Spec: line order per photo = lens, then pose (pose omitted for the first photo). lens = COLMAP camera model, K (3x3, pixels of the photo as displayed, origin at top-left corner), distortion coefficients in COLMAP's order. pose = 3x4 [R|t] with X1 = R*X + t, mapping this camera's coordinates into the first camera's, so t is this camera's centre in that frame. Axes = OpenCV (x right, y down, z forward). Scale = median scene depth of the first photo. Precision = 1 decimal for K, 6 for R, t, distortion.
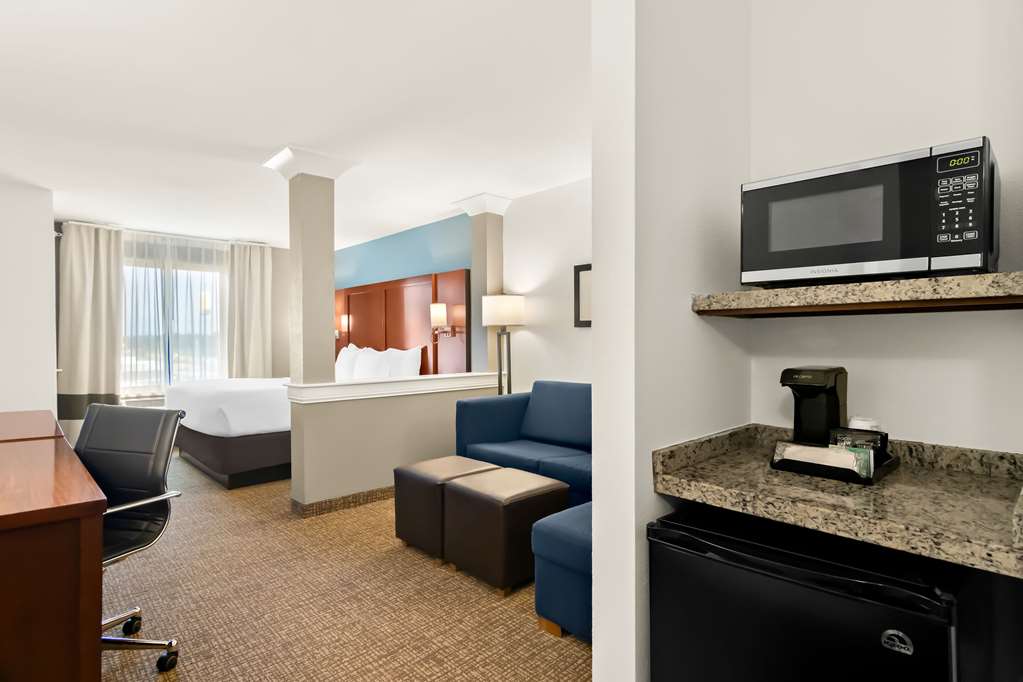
lens RADIAL K [[531.9, 0, 505.5], [0, 531.9, 337.3], [0, 0, 1]] dist [-0.003254, -0.001427]
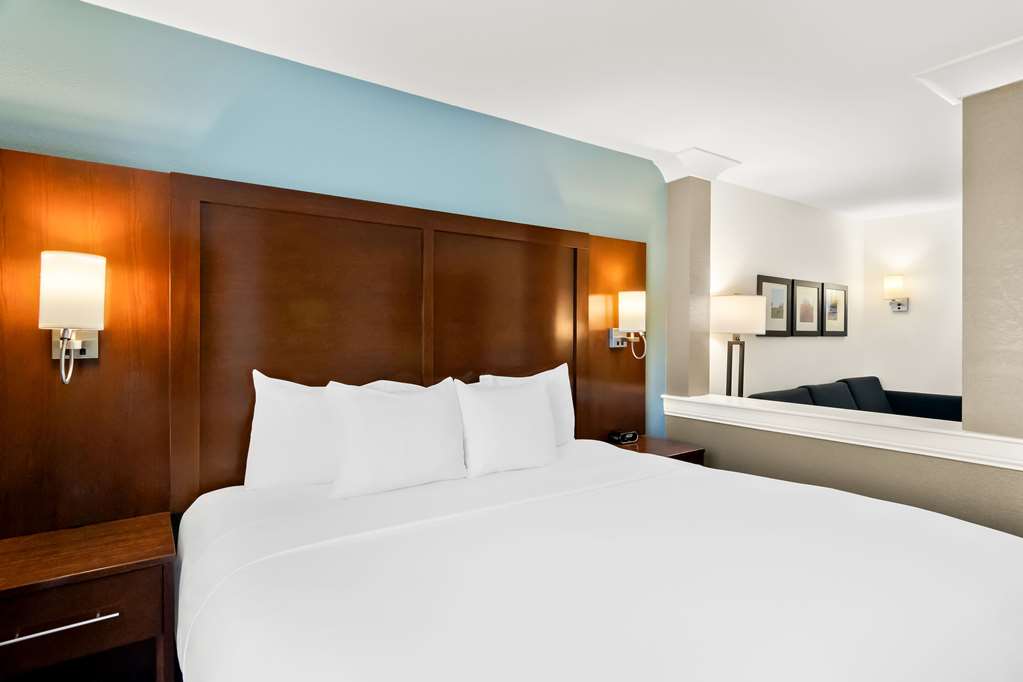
lens RADIAL K [[531.9, 0, 505.5], [0, 531.9, 337.3], [0, 0, 1]] dist [-0.003254, -0.001427]
pose [[0.128722, 0.005005, 0.991668, -0.818358], [0.001213, 0.999986, -0.005204, -0.011976], [-0.991680, 0.001873, 0.128714, 1.197284]]
